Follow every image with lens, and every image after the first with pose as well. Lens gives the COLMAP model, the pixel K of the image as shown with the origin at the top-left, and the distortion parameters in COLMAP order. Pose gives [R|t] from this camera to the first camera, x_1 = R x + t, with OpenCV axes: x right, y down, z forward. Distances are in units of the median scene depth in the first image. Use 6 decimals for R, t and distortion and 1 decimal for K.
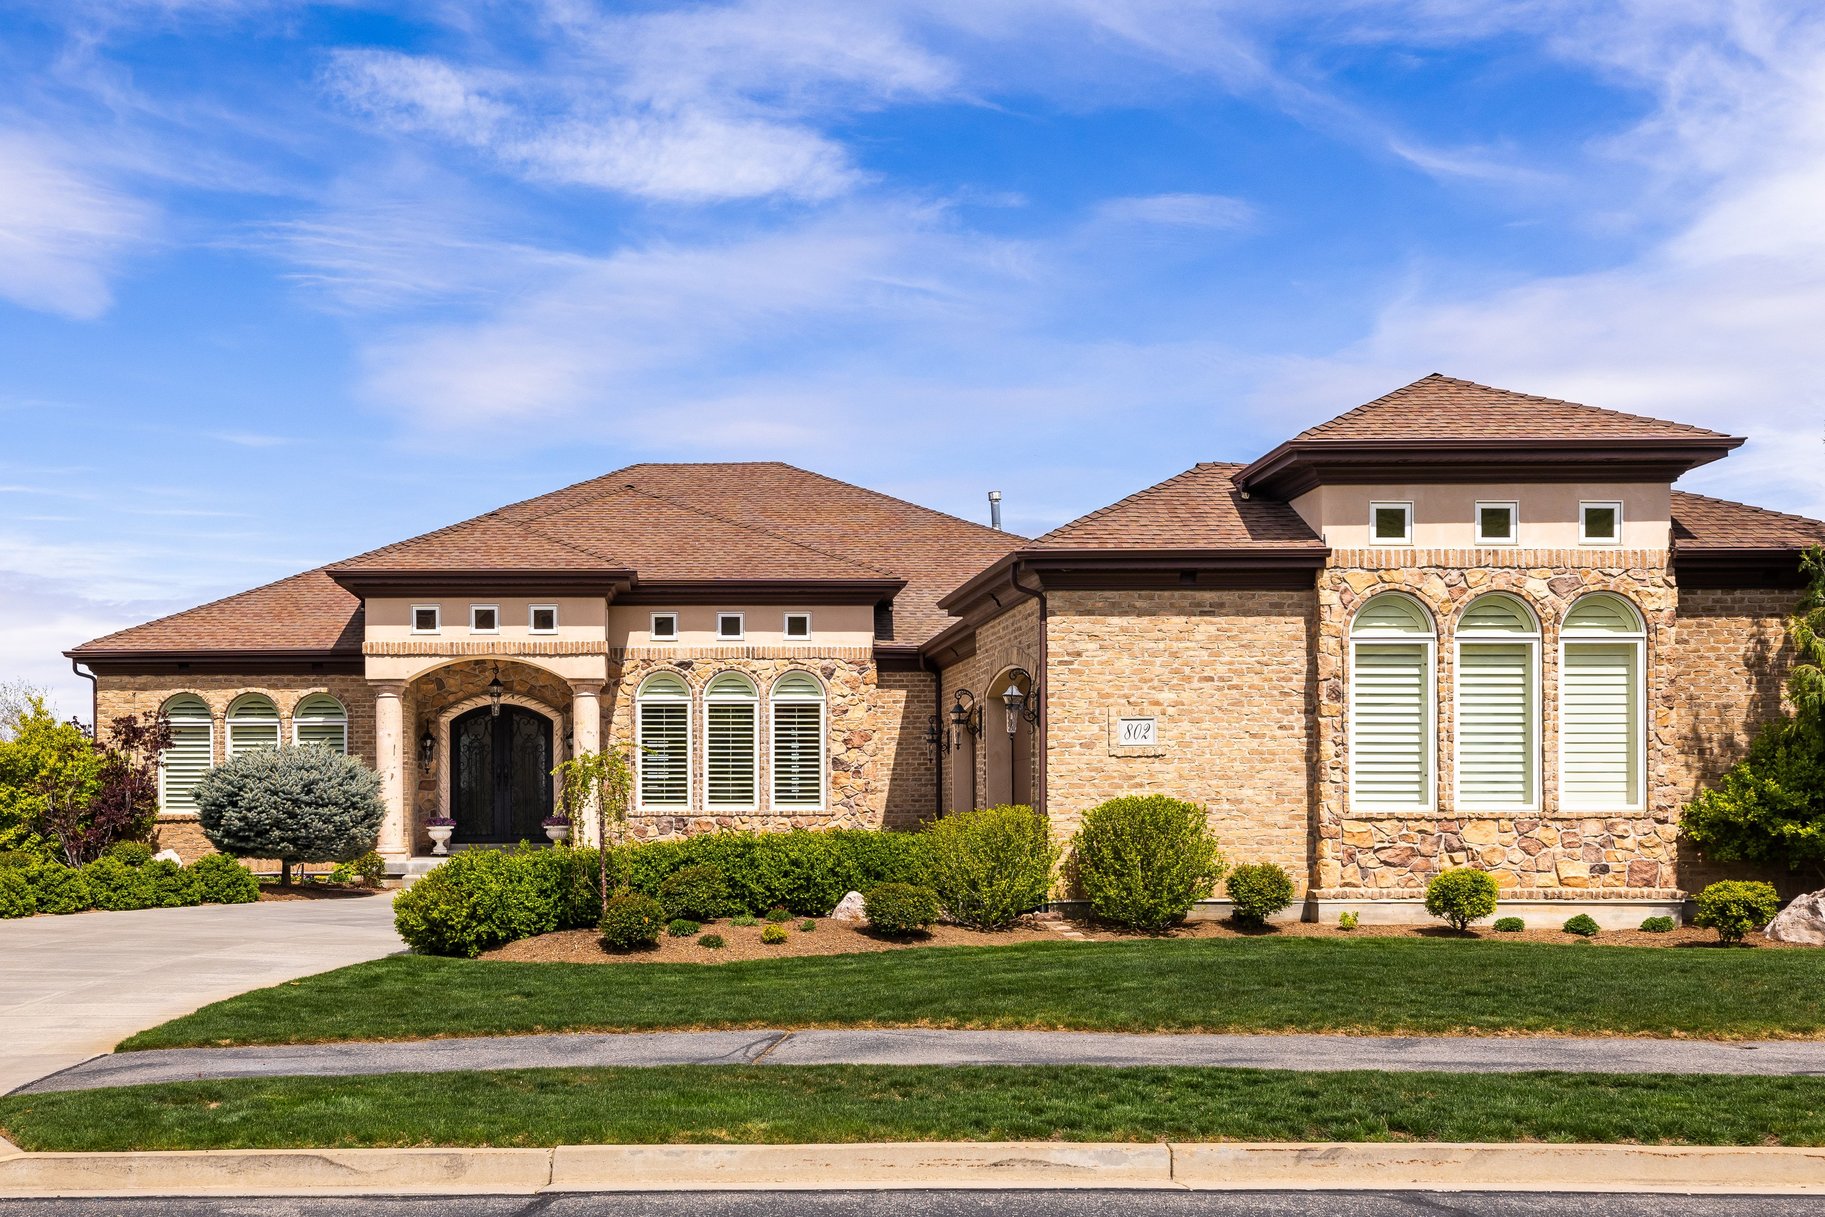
lens RADIAL K [[2928.0, 0, 912.5], [0, 2928.0, 608.5], [0, 0, 1]] dist [-0.012548, 0.614198]
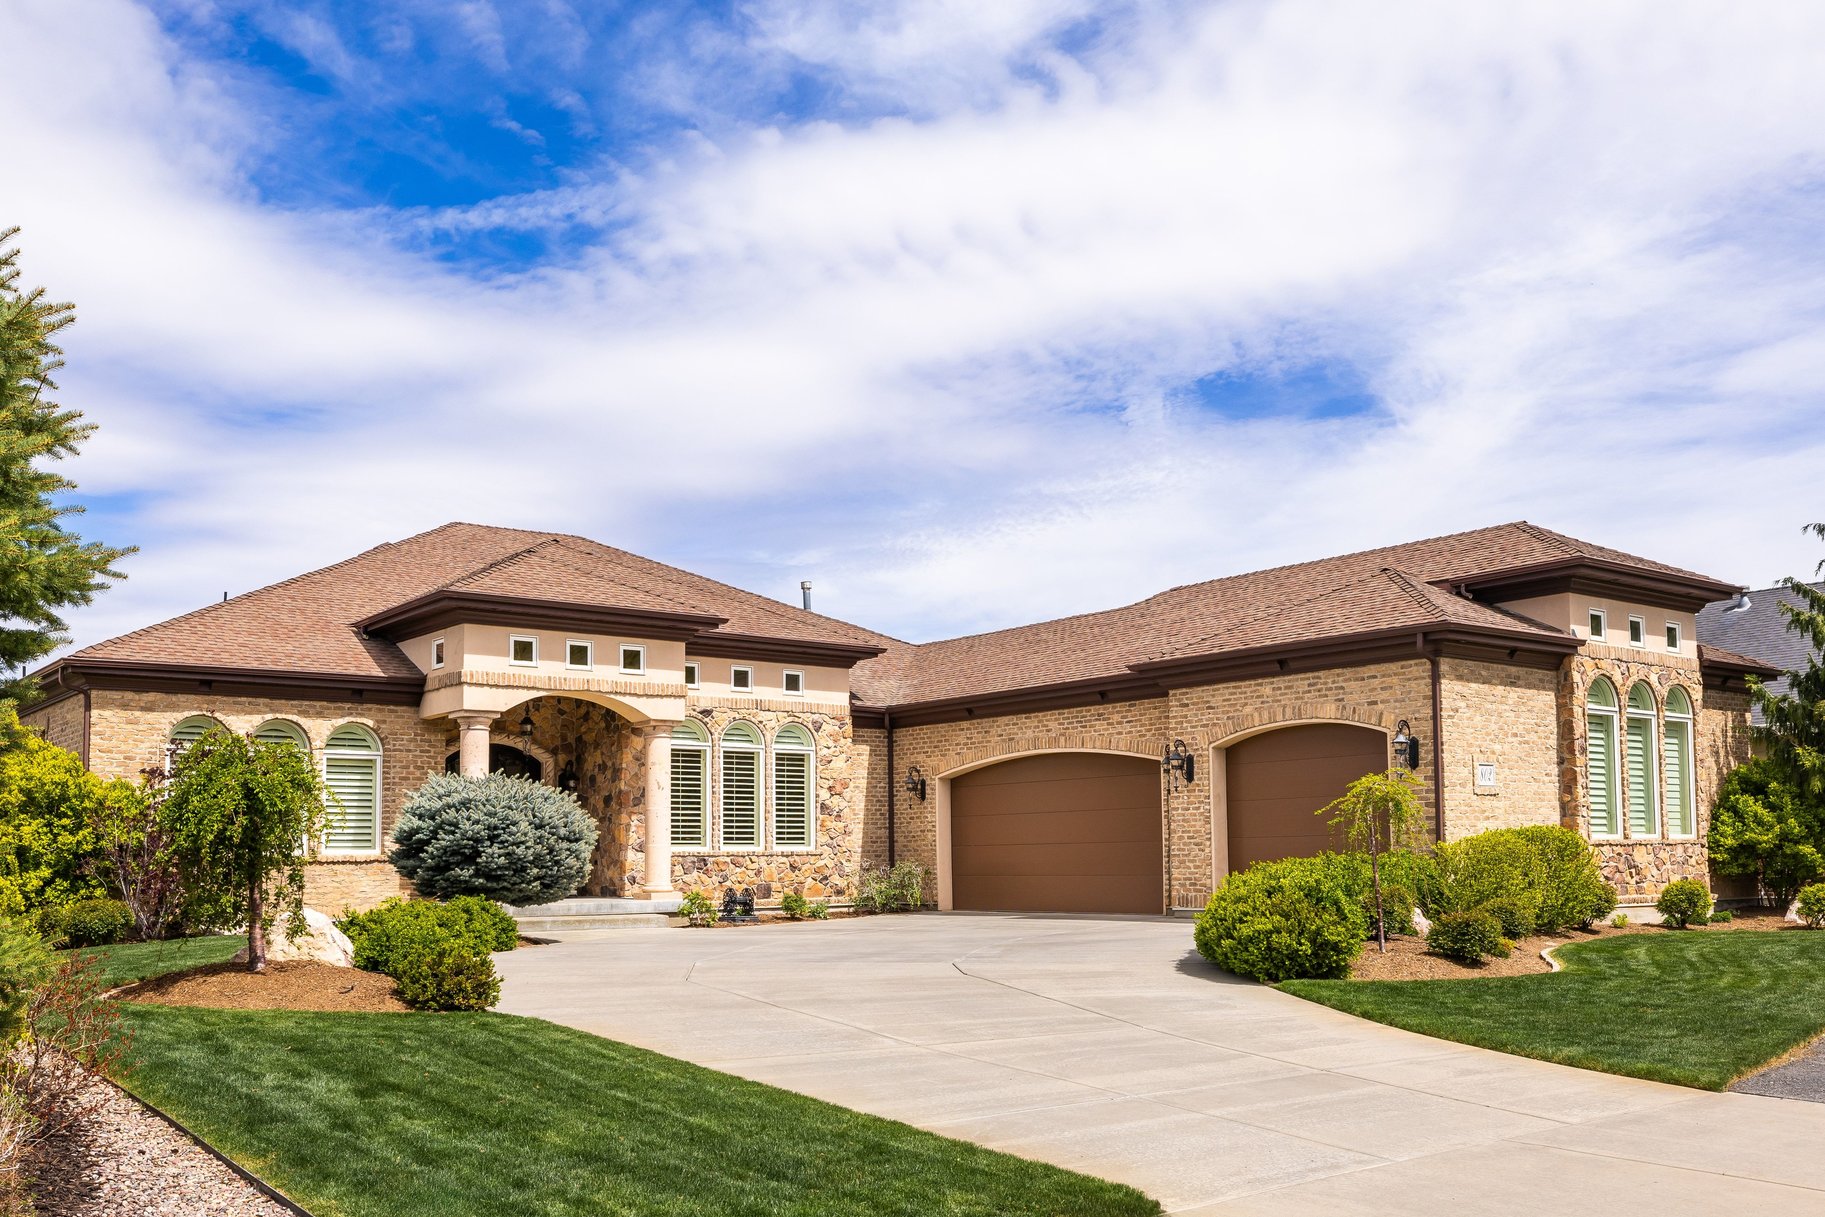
lens RADIAL K [[1907.3, 0, 912.7], [0, 1907.3, 676.5], [0, 0, 1]] dist [0.001031, 0.000044]
pose [[0.689789, 0.066154, 0.720982, -0.690624], [-0.036921, 0.997735, -0.056223, 0.055716], [-0.723069, 0.012163, 0.690669, 0.622585]]
